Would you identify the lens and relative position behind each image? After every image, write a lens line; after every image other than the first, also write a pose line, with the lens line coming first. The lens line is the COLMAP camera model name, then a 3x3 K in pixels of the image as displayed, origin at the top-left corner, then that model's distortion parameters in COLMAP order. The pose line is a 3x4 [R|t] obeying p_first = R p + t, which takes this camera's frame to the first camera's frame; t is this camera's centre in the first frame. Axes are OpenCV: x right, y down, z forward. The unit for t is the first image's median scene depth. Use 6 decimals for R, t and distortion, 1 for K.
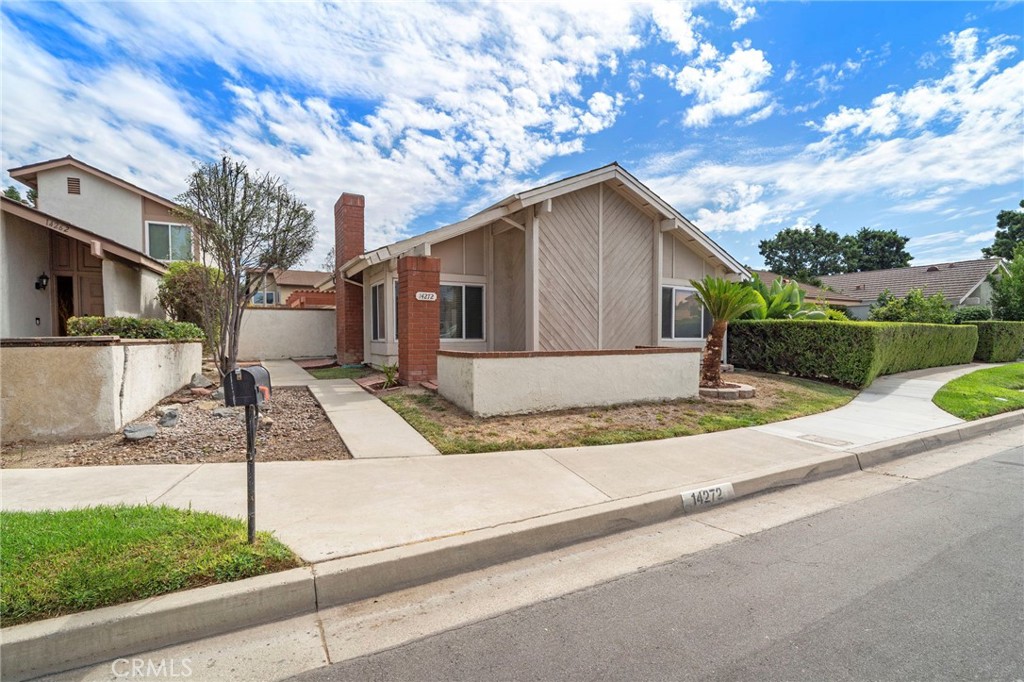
lens RADIAL K [[474.6, 0, 517.9], [0, 474.6, 342.3], [0, 0, 1]] dist [0.014509, 0.000552]
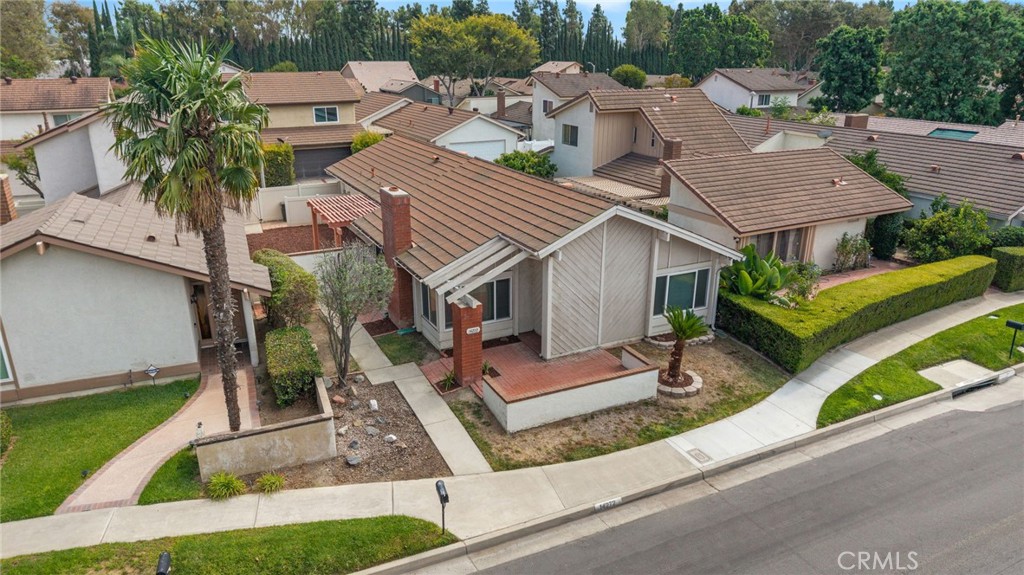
lens RADIAL K [[696.0, 0, 507.3], [0, 696.0, 287.5], [0, 0, 1]] dist [0.038569, 0.000751]
pose [[0.997903, 0.020423, -0.061427, 0.048442], [-0.000381, 0.950761, 0.309925, -0.980495], [0.064732, -0.309252, 0.948775, -1.100402]]
